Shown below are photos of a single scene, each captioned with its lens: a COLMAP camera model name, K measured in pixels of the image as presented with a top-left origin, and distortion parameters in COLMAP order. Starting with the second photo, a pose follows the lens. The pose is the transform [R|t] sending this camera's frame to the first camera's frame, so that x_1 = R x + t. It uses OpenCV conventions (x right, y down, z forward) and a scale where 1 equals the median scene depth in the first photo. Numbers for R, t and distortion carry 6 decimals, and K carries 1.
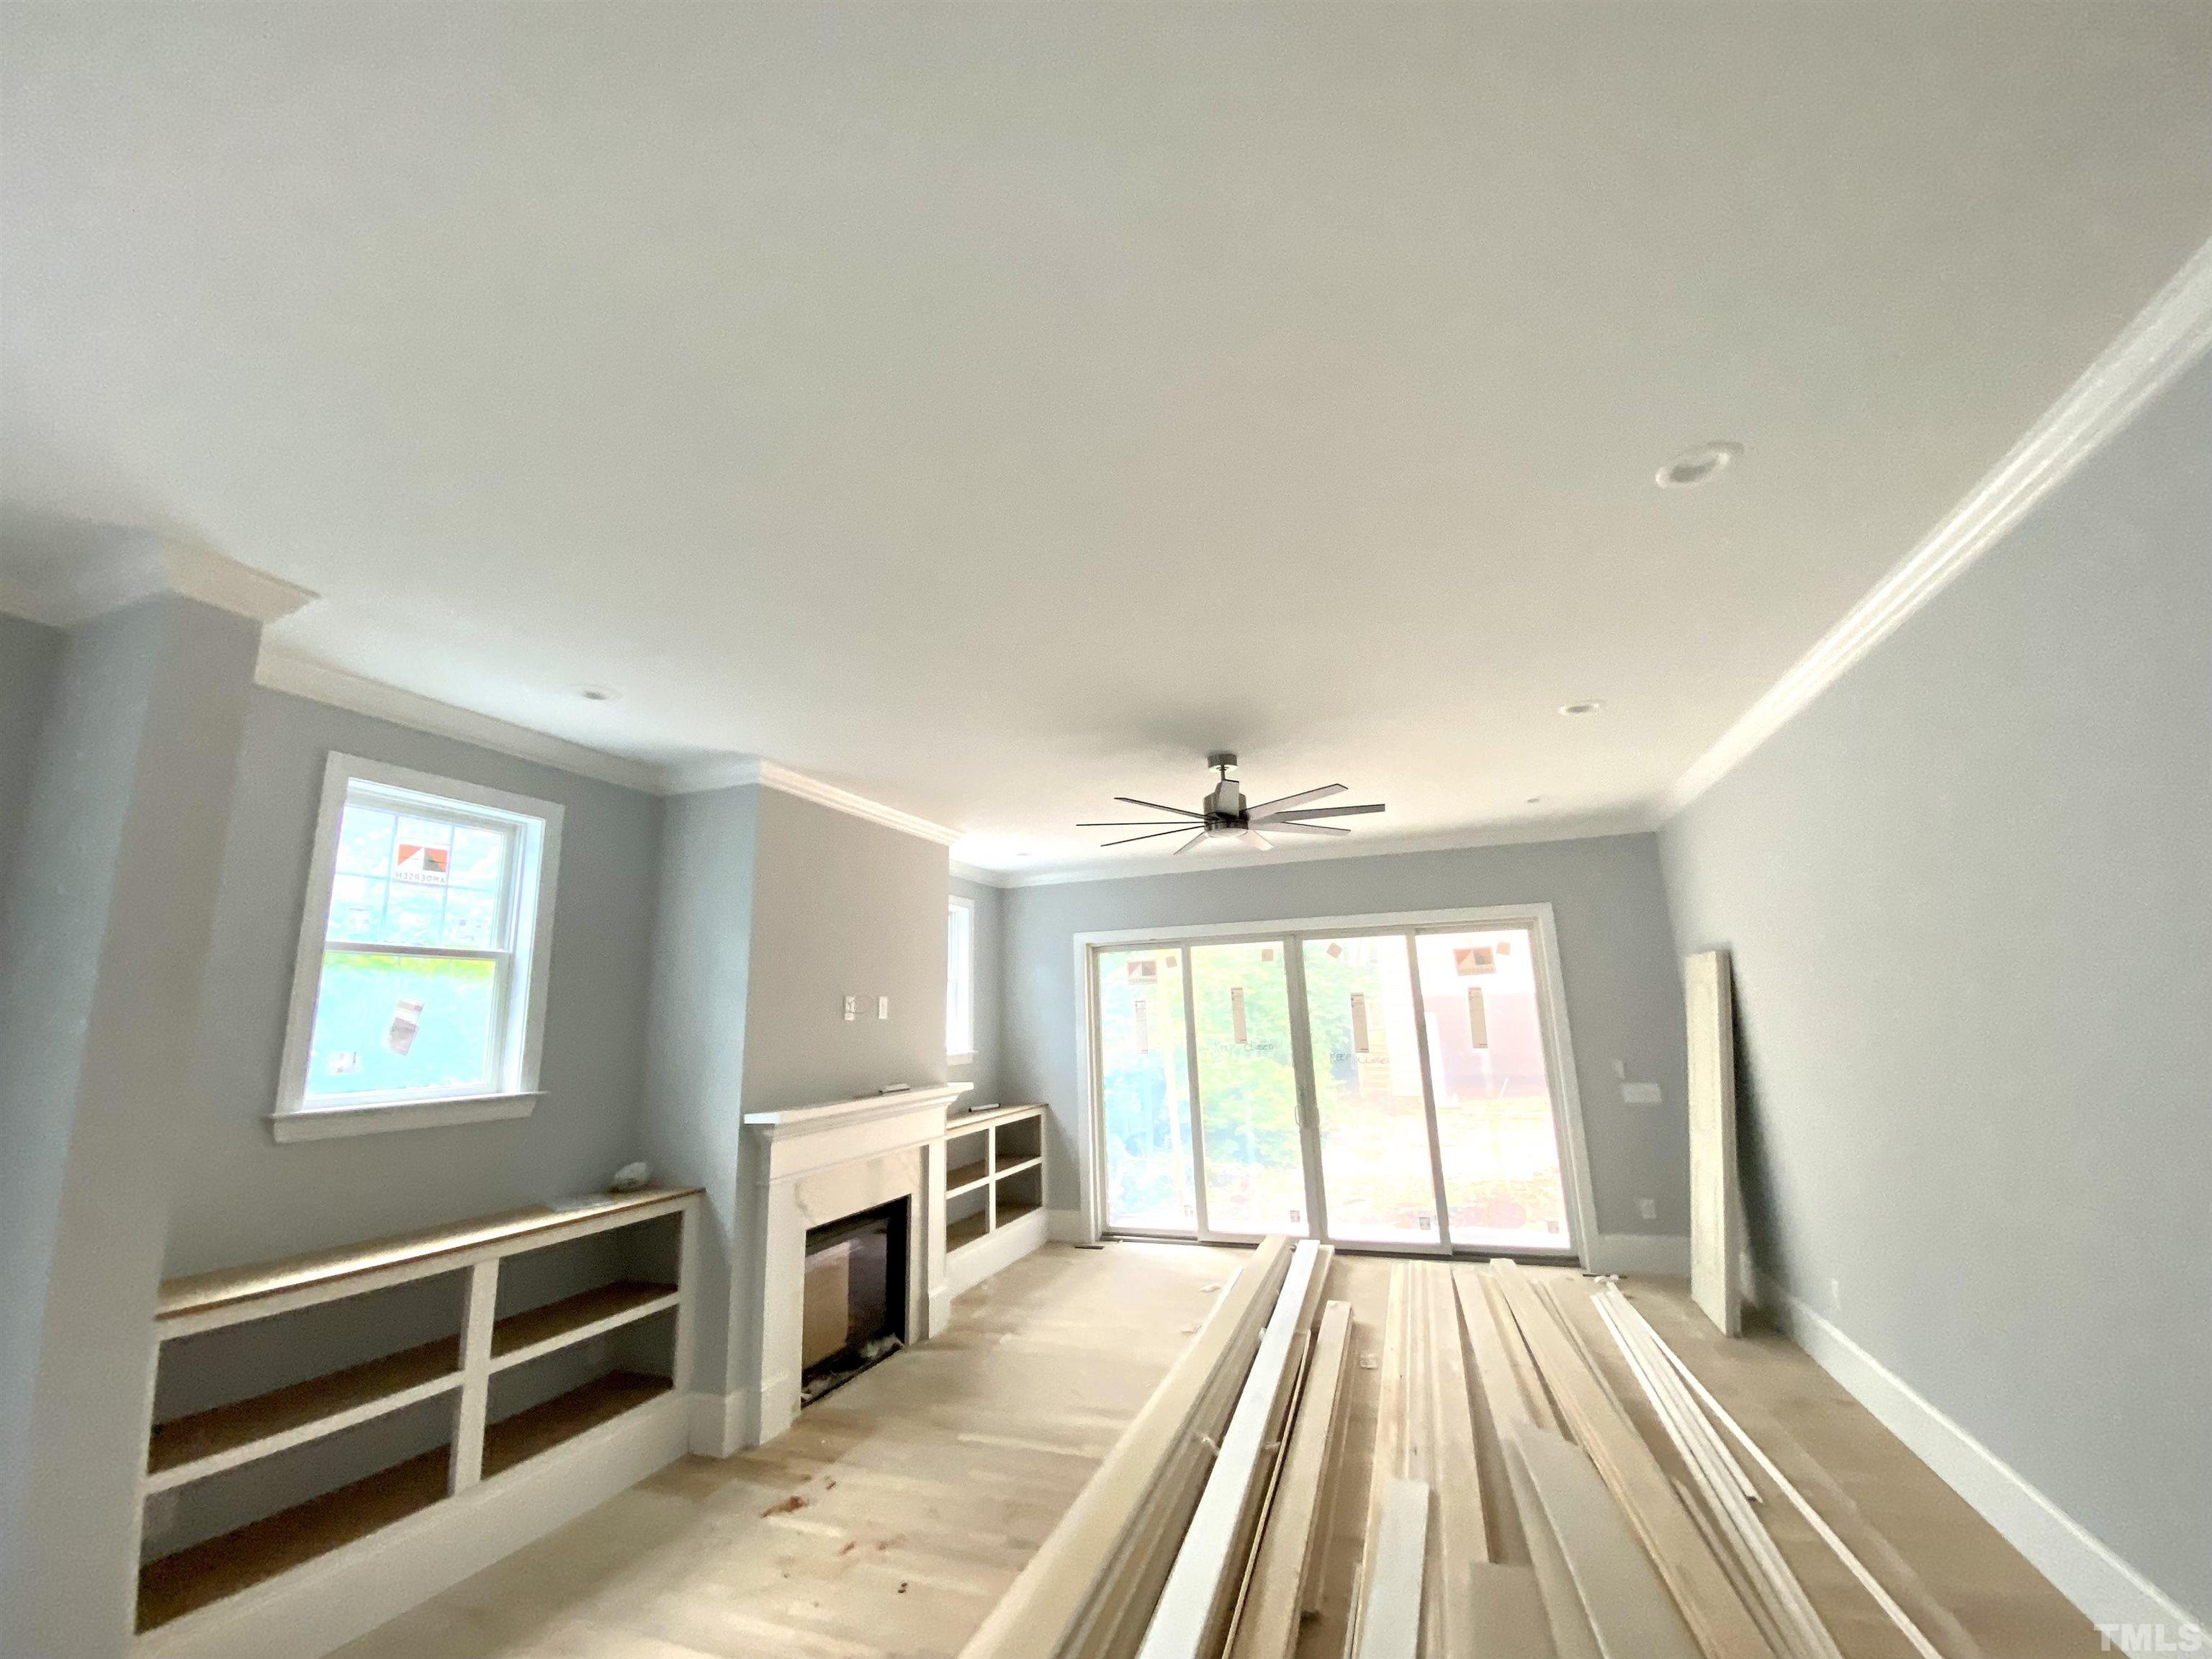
lens RADIAL K [[881.2, 0, 1106.0], [0, 881.2, 829.5], [0, 0, 1]] dist [-0.000225, -0.012048]
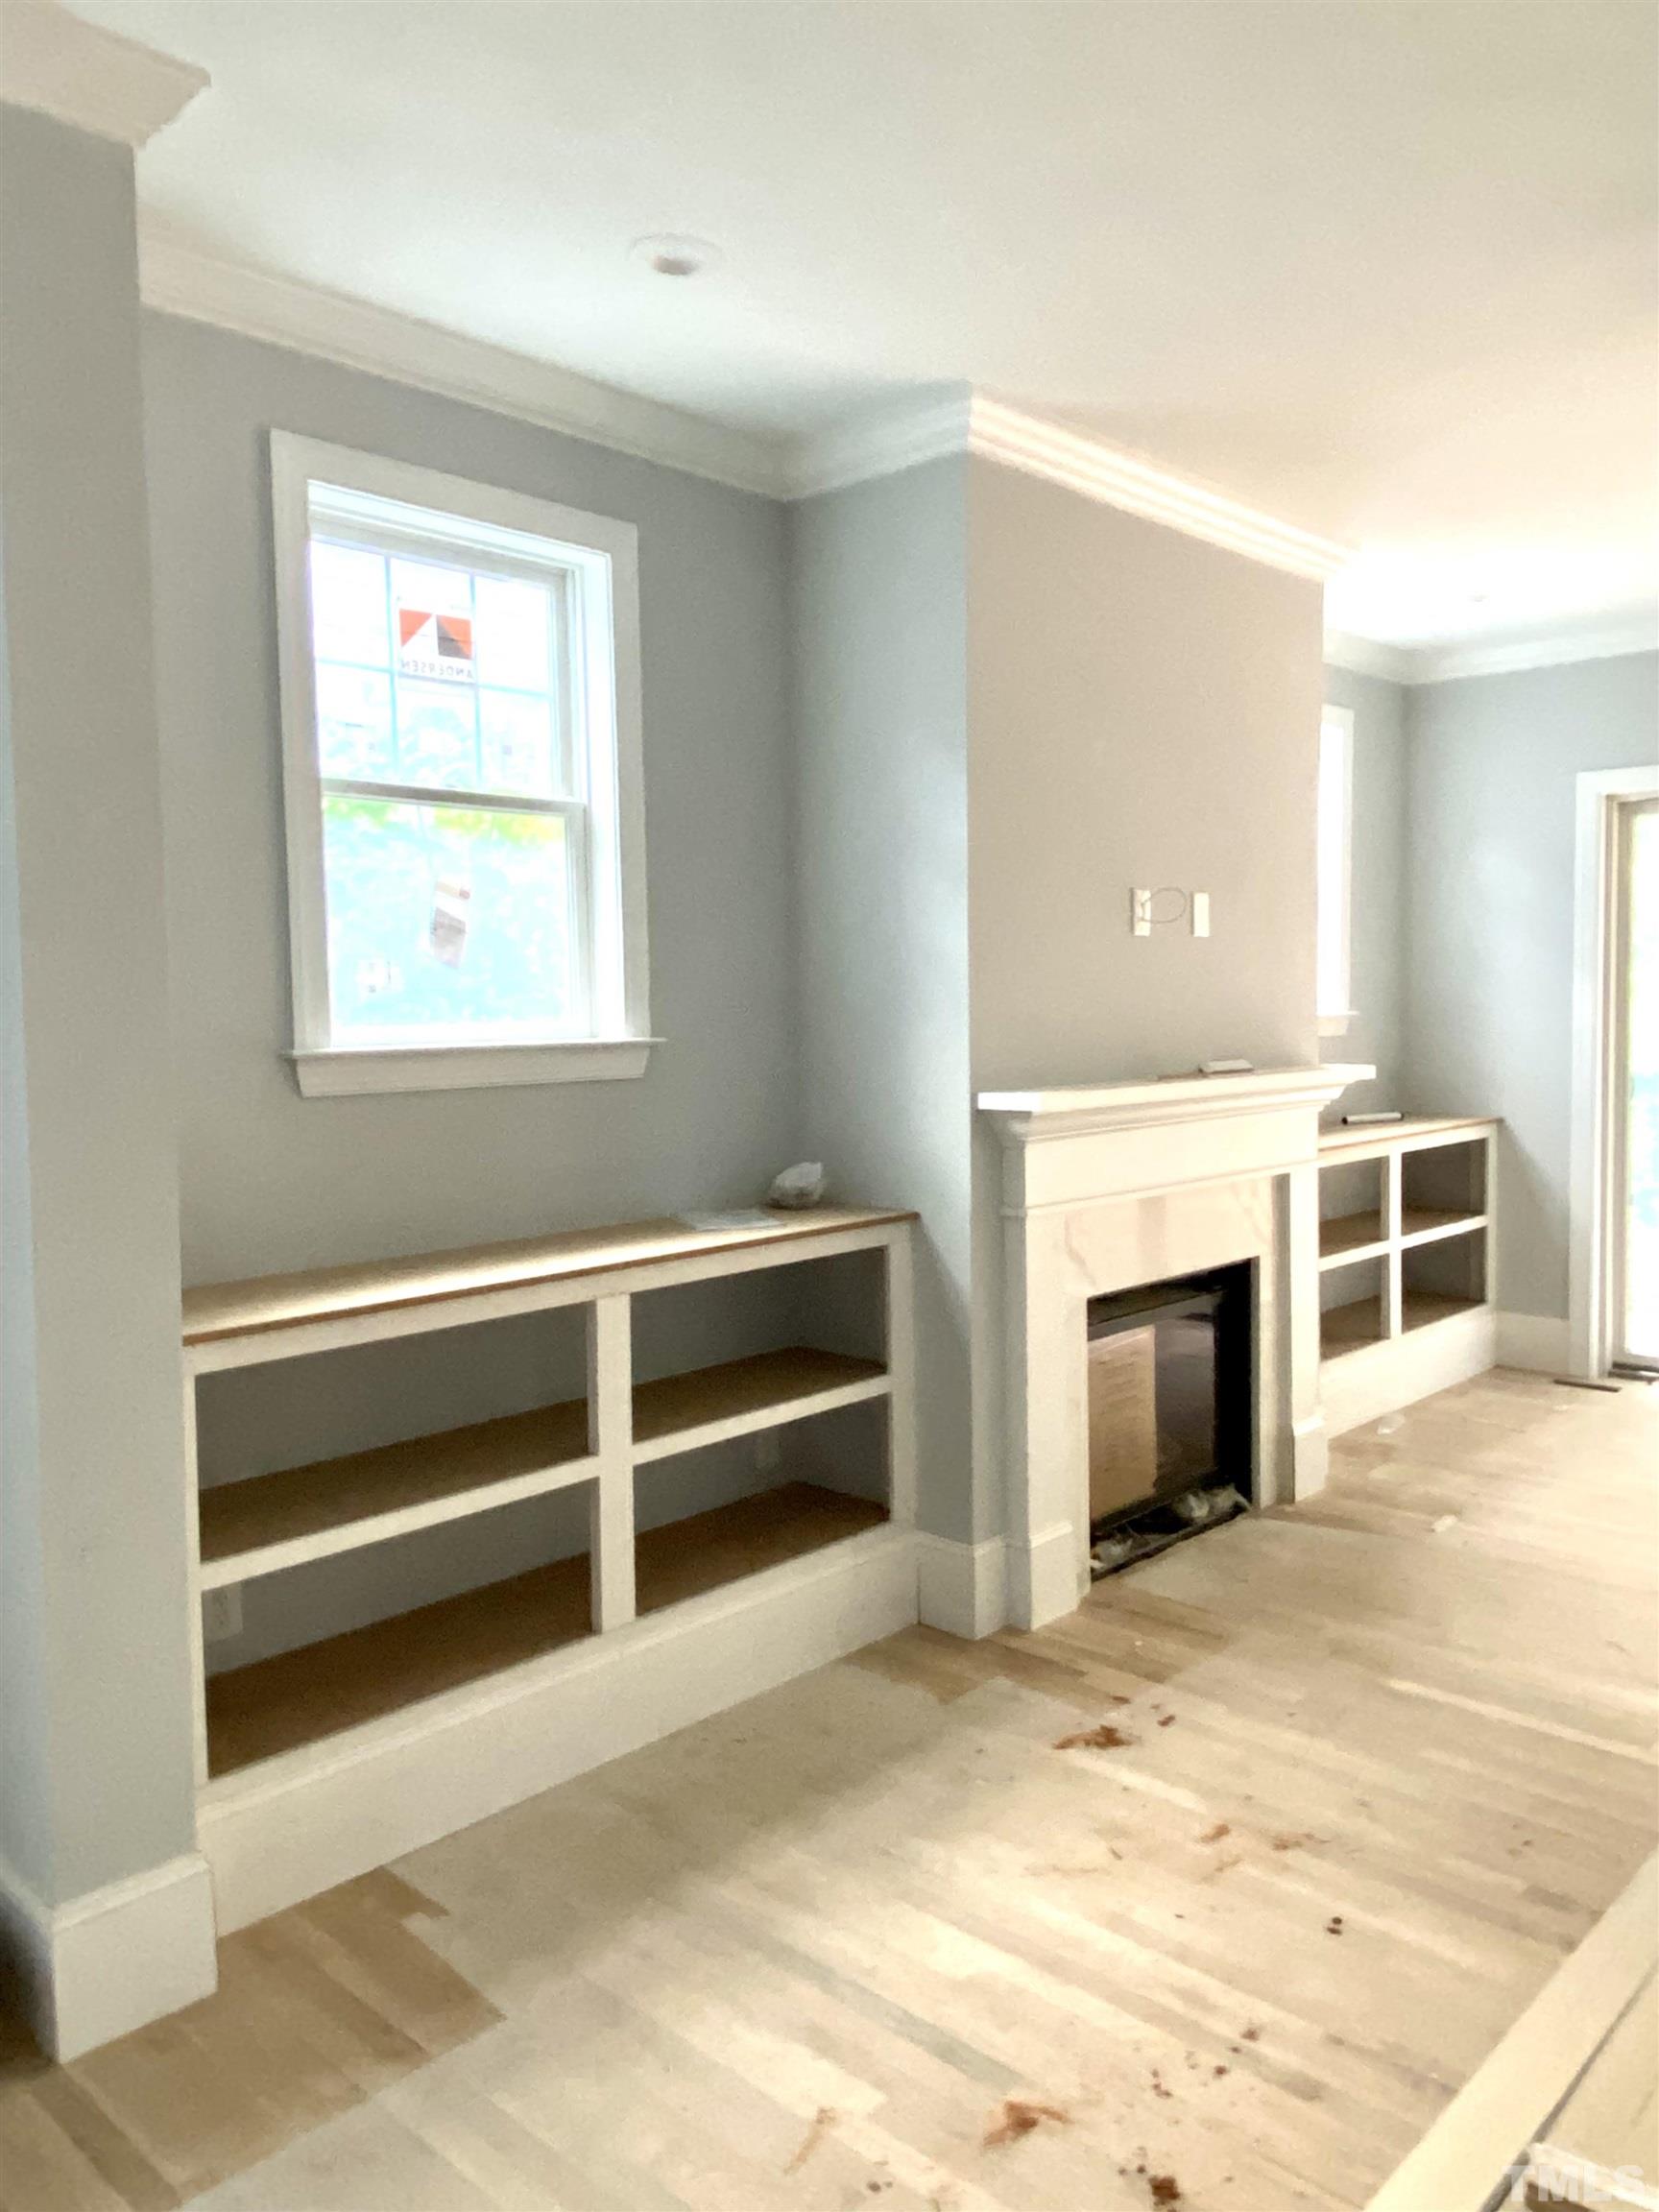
lens RADIAL K [[1571.2, 0, 829.5], [0, 1571.2, 1106.0], [0, 0, 1]] dist [0.061312, -0.139488]
pose [[0.912319, 0.050392, -0.406369, -0.101531], [0.069619, 0.958862, 0.275202, 0.058185], [0.403520, -0.279363, 0.871280, 0.110366]]
